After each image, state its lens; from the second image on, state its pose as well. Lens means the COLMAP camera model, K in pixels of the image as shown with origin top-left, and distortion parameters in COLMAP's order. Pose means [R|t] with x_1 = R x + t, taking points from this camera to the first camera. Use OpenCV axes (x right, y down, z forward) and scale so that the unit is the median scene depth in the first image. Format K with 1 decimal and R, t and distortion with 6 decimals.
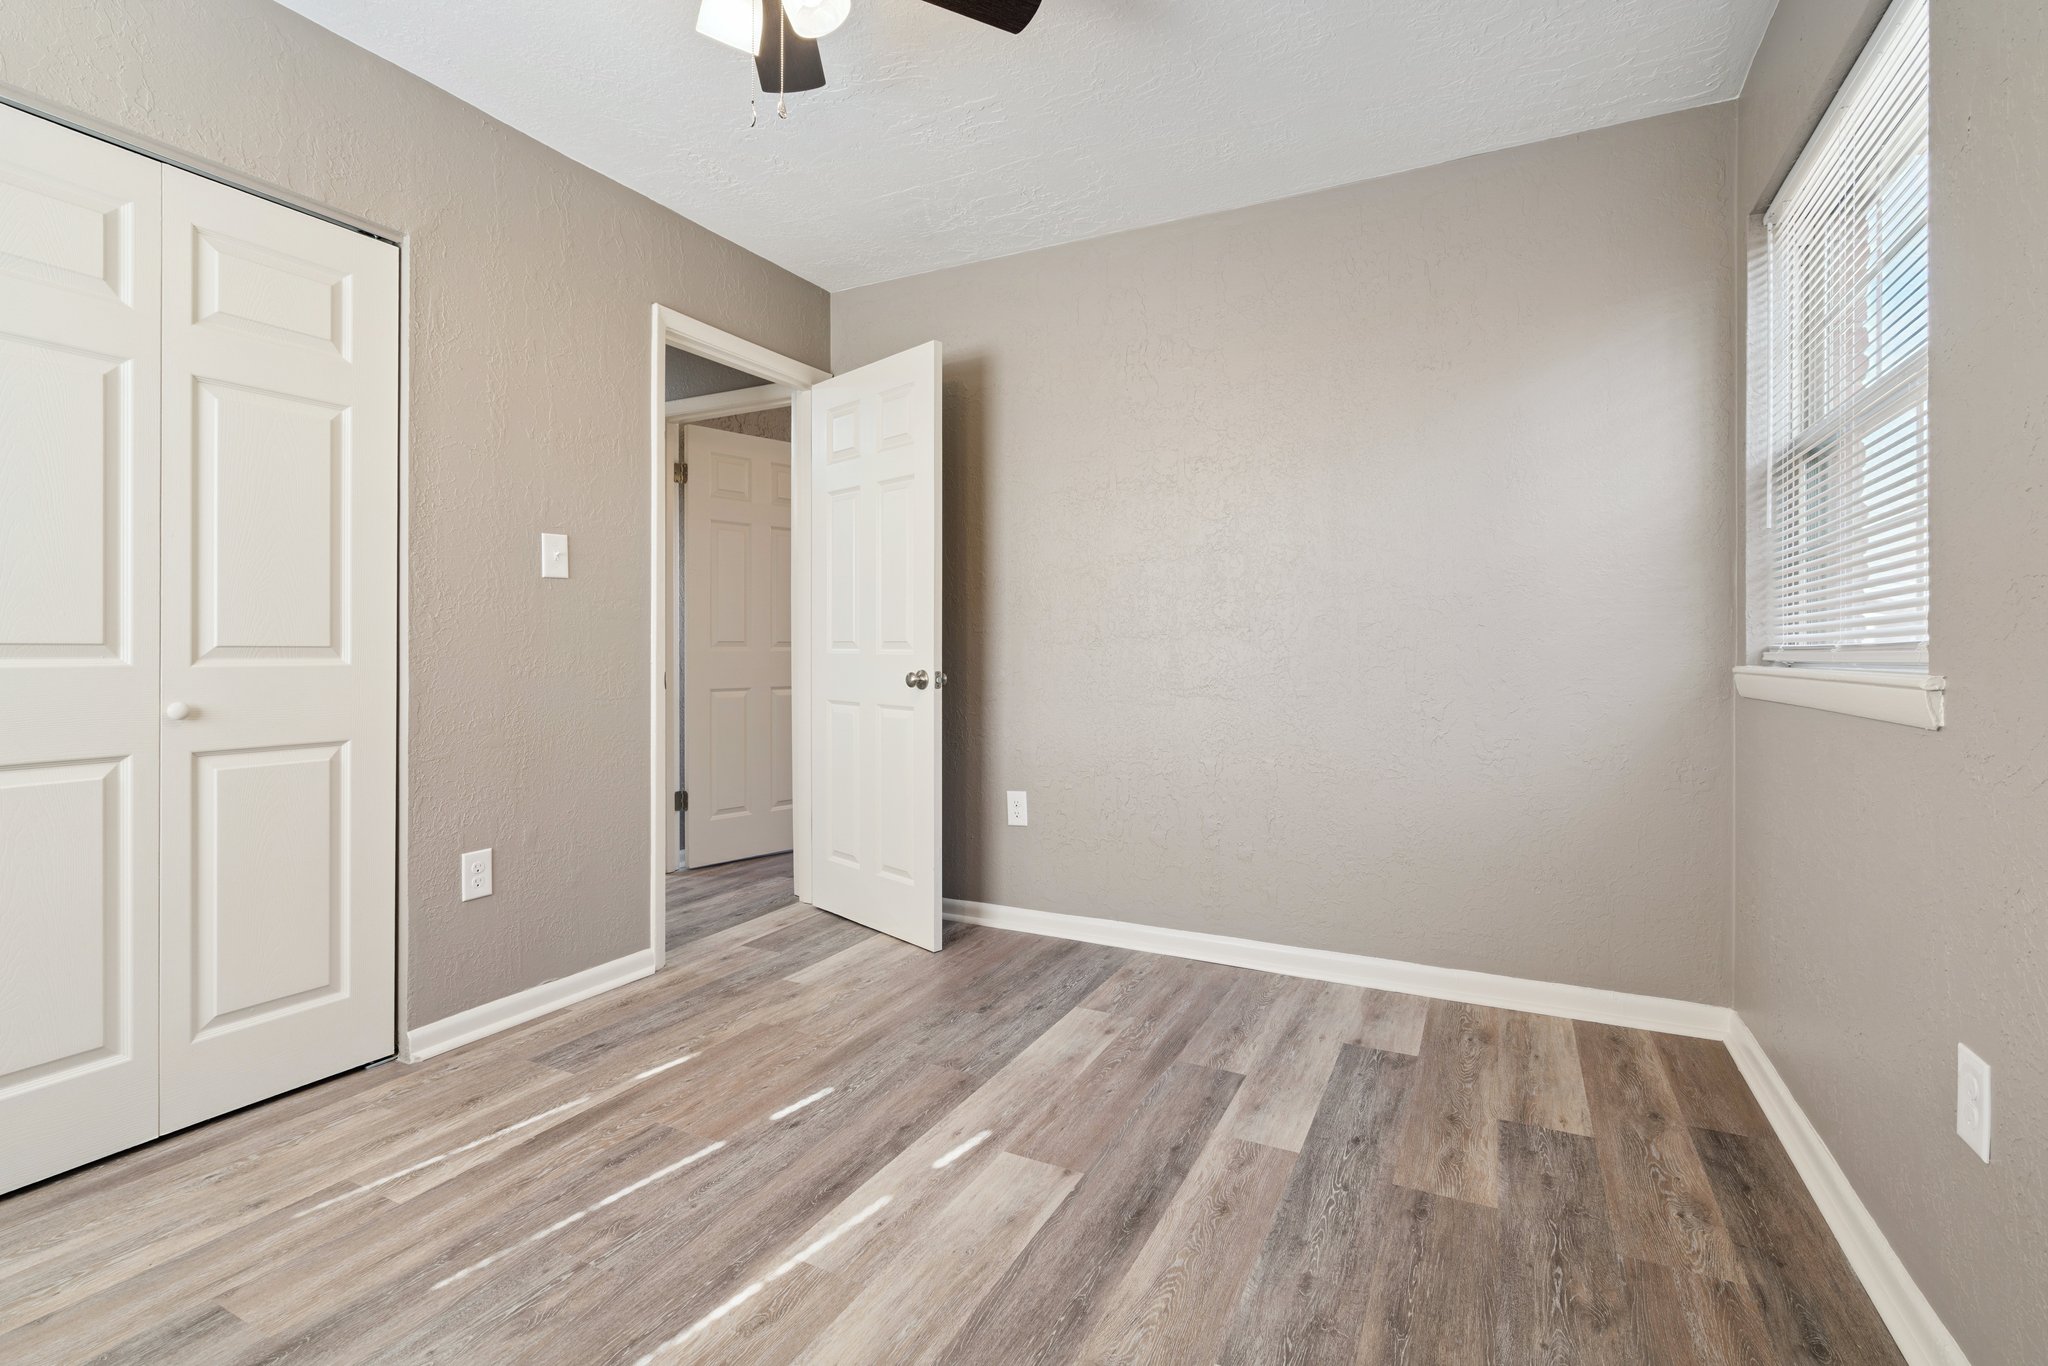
lens RADIAL K [[941.4, 0, 1014.0], [0, 941.4, 654.3], [0, 0, 1]] dist [-0.002018, 0.000158]
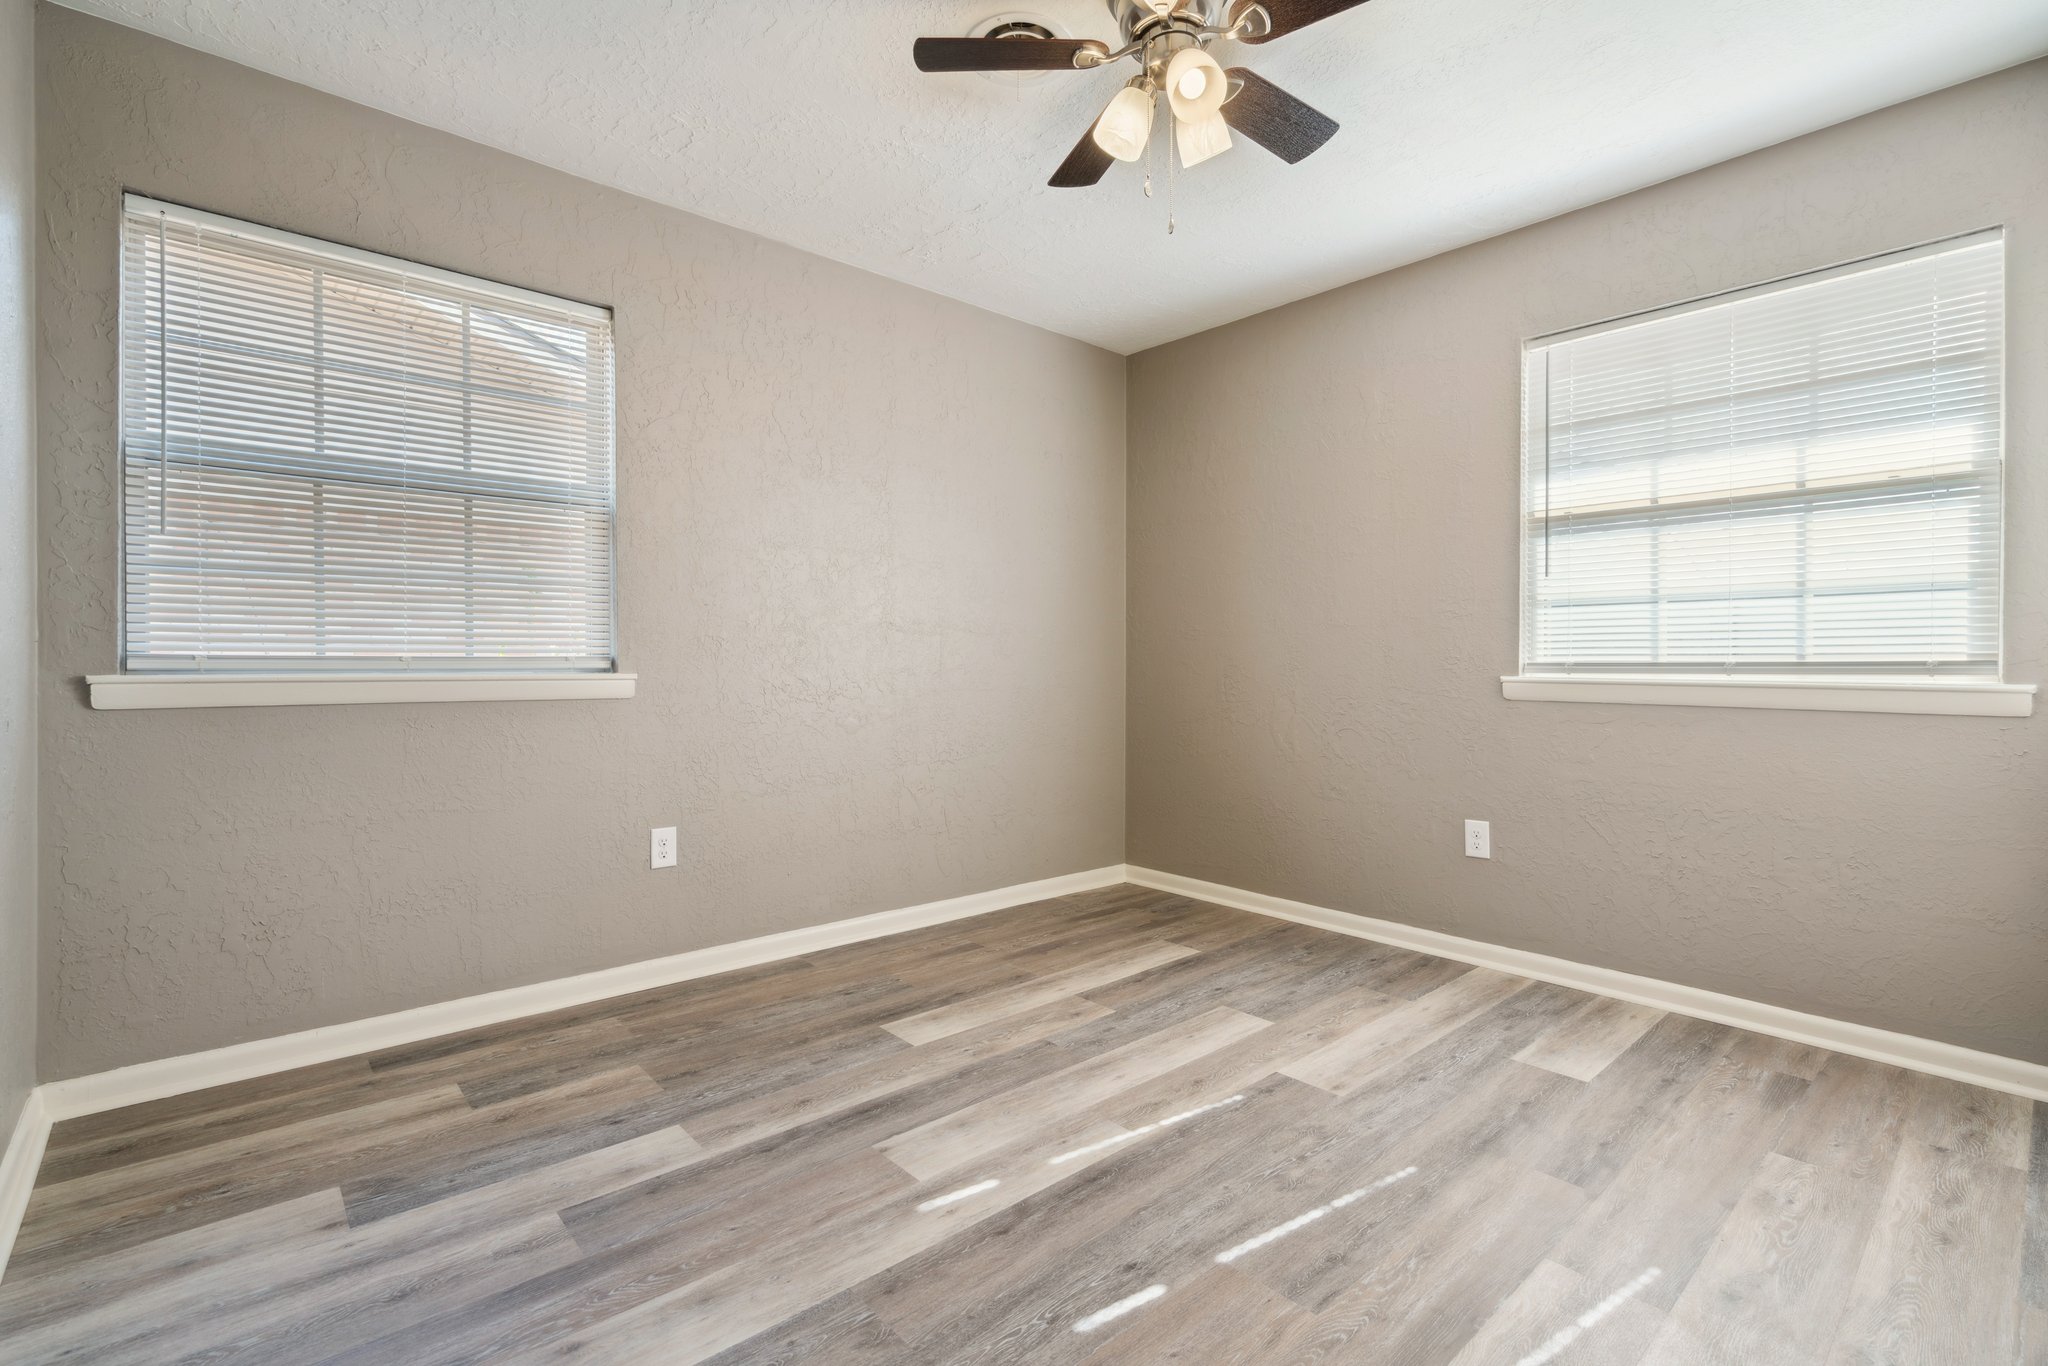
lens RADIAL K [[907.3, 0, 1016.9], [0, 907.3, 660.7], [0, 0, 1]] dist [-0.000786, 0.000364]
pose [[-0.932331, -0.000612, 0.361605, -0.423375], [-0.002433, 0.999987, -0.004581, -0.002779], [-0.361598, -0.005151, -0.932320, 1.765368]]
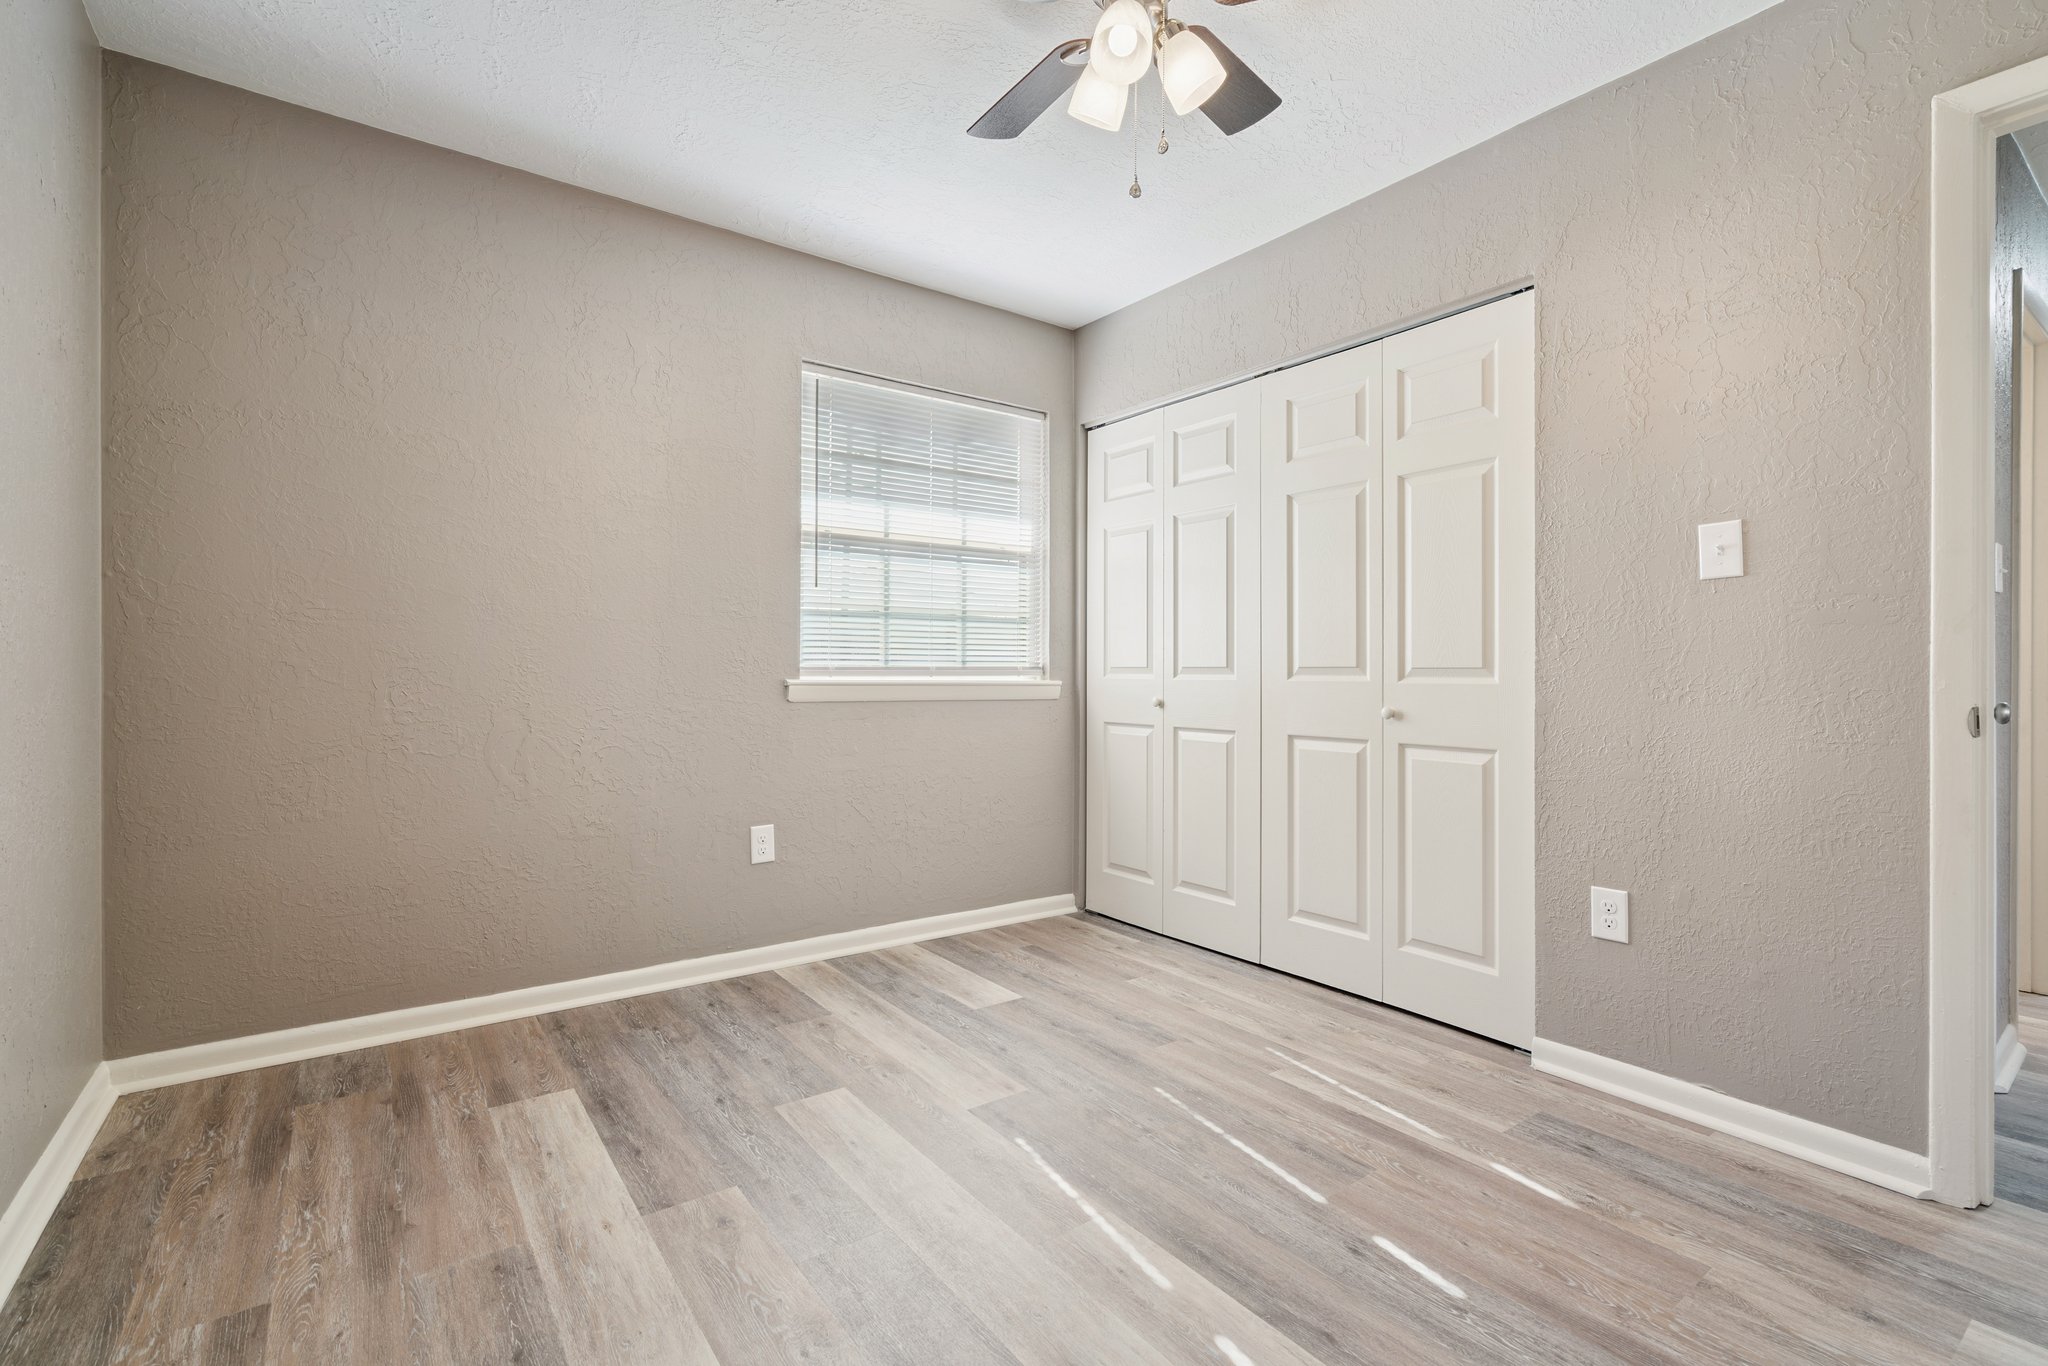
lens RADIAL K [[923.9, 0, 1013.9], [0, 923.9, 670.9], [0, 0, 1]] dist [-0.004063, 0.000729]
pose [[-0.454672, -0.002544, -0.890655, 0.621695], [-0.004103, 0.999991, -0.000762, -0.000691], [0.890650, 0.003308, -0.454678, 1.112023]]
